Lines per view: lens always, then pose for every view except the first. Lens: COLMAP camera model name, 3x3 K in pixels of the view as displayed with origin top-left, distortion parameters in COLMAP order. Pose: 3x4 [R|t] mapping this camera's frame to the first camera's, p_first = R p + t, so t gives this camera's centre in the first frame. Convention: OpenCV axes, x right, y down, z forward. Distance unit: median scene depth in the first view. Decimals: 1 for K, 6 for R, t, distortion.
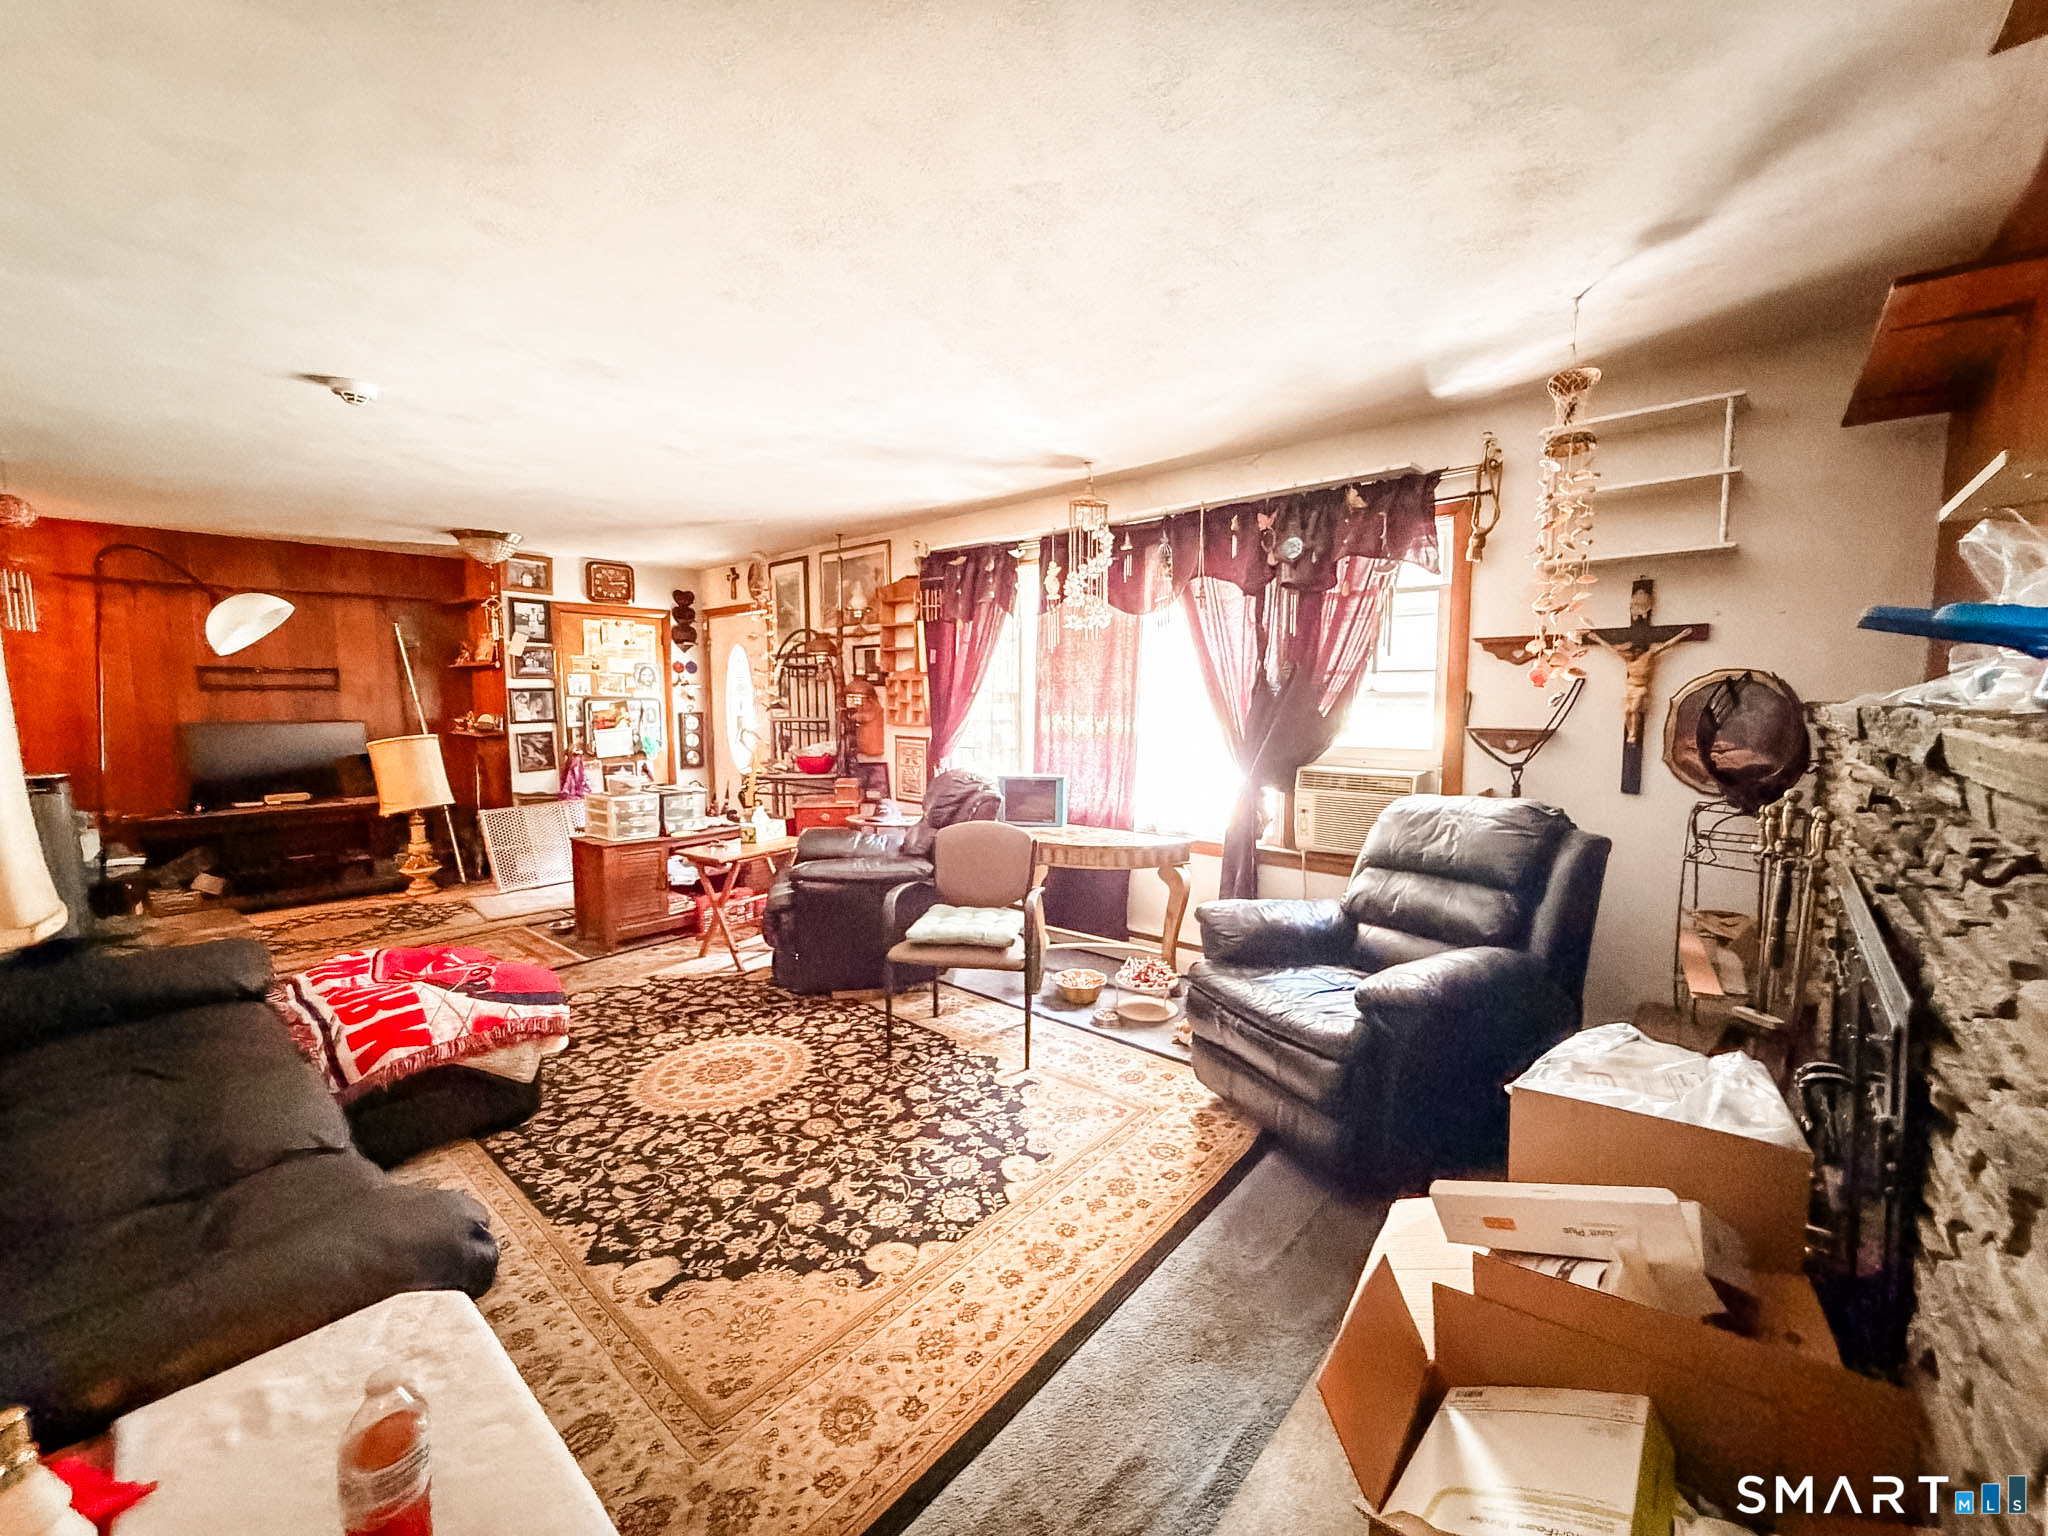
lens RADIAL K [[820.6, 0, 1030.2], [0, 820.6, 763.3], [0, 0, 1]] dist [-0.012739, -0.000315]
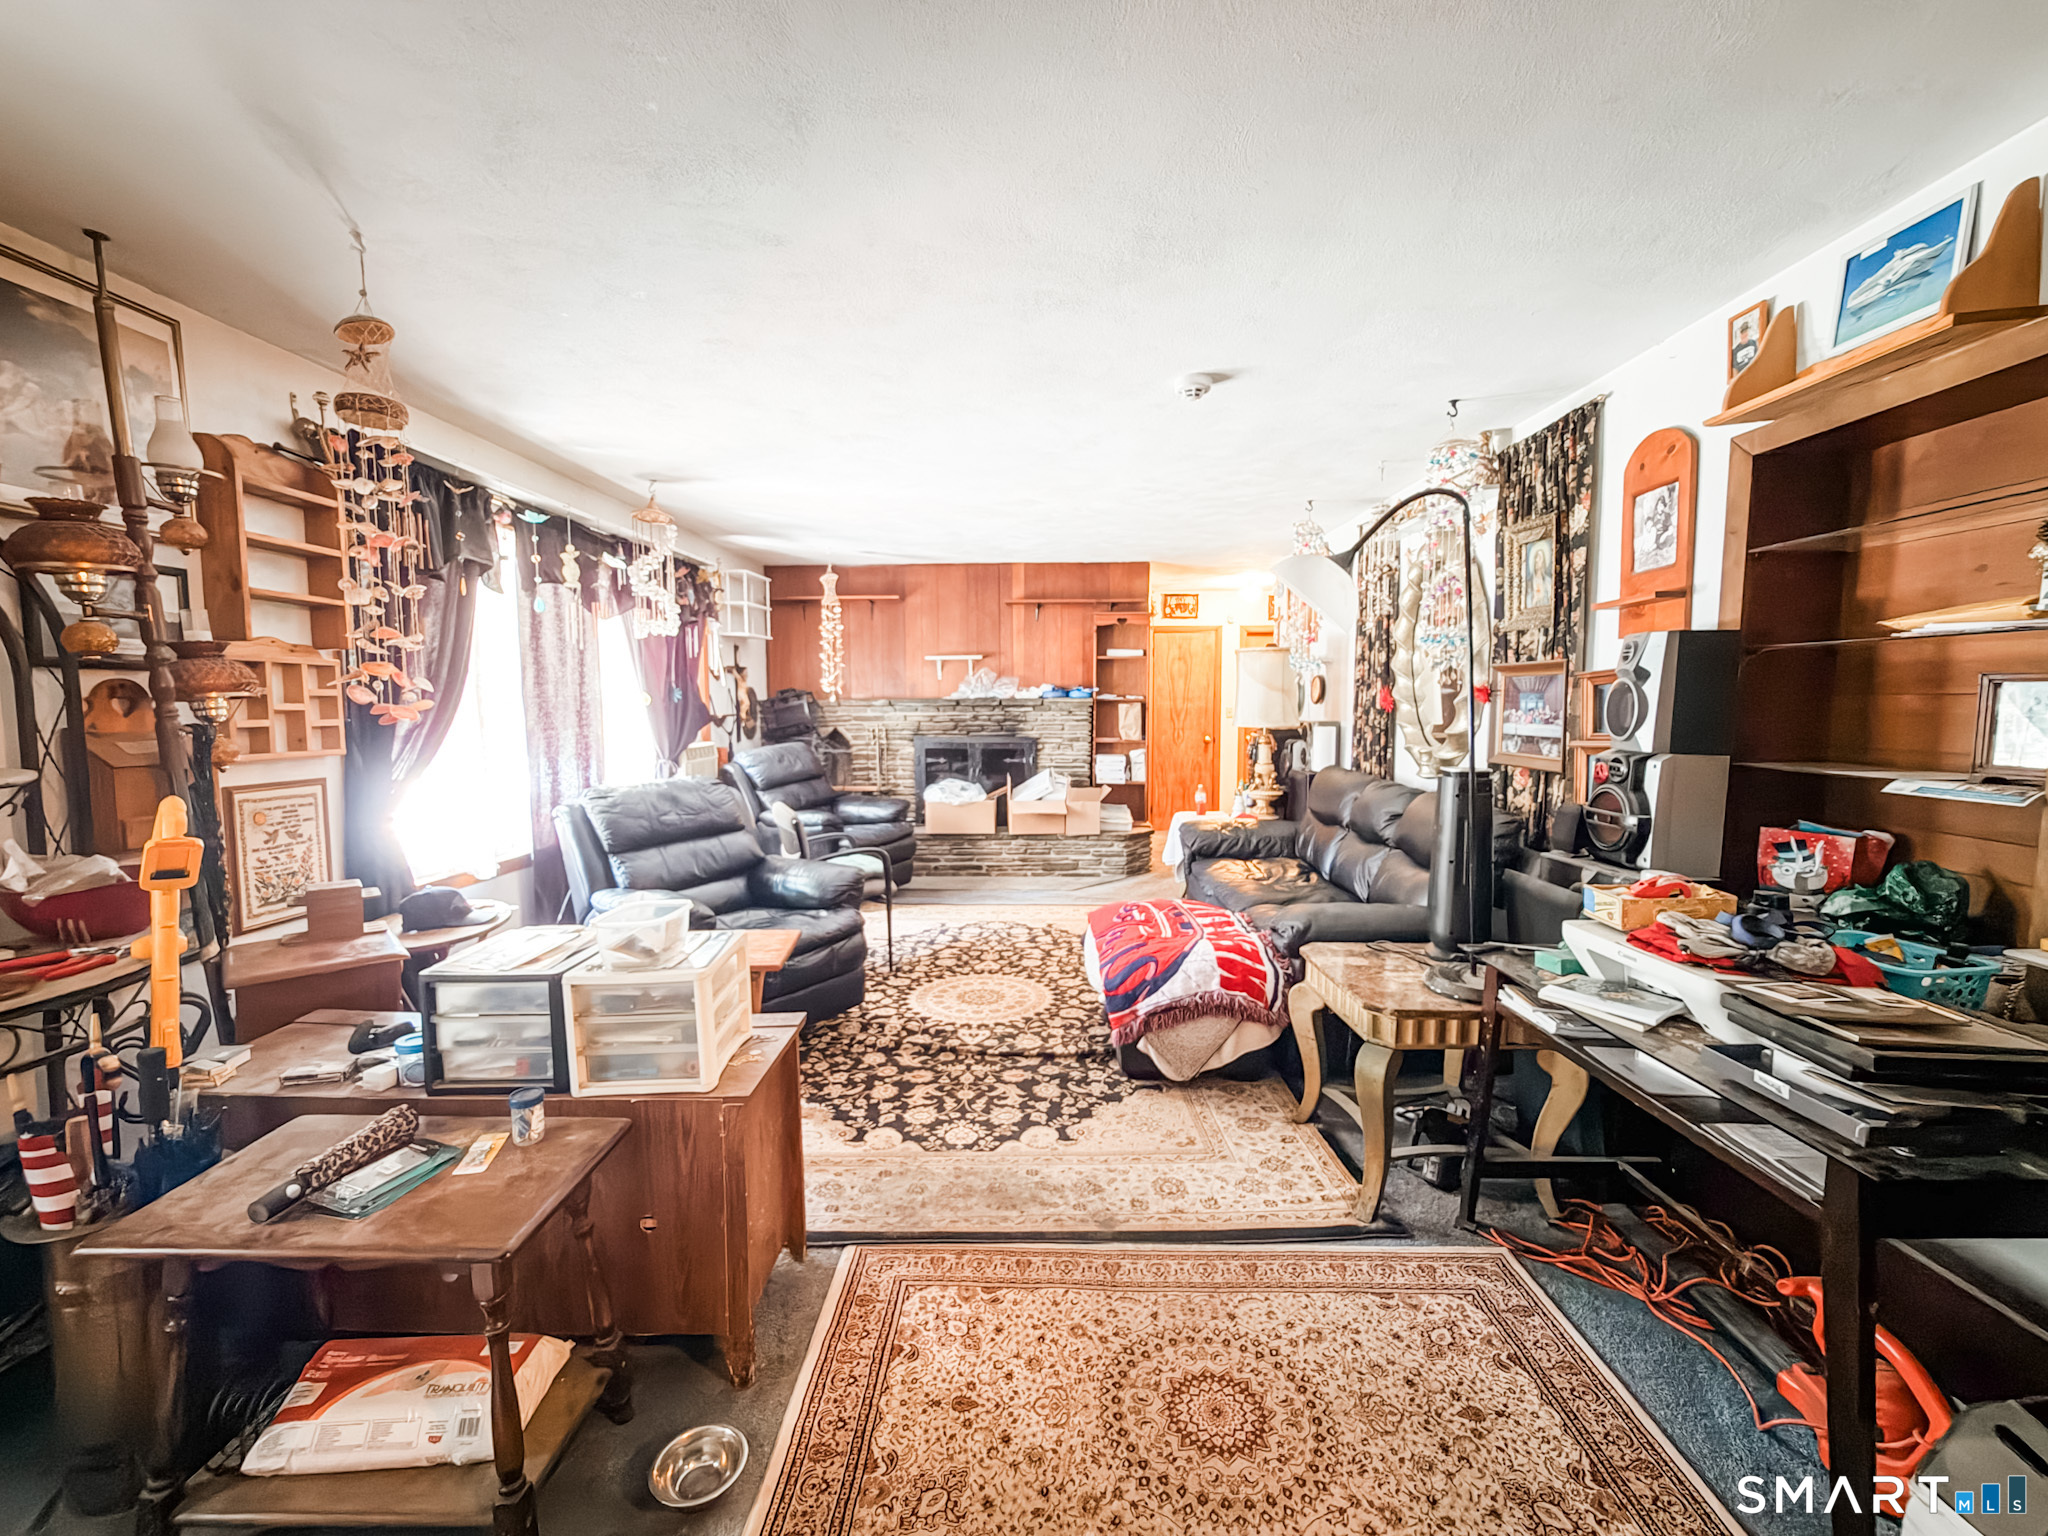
lens RADIAL K [[831.0, 0, 1030.2], [0, 831.0, 764.4], [0, 0, 1]] dist [0.012612, 0.000312]
pose [[-0.632918, -0.066613, 0.771348, -1.304139], [0.065081, 0.988188, 0.138741, -0.136596], [-0.771478, 0.138012, -0.621107, 1.593381]]
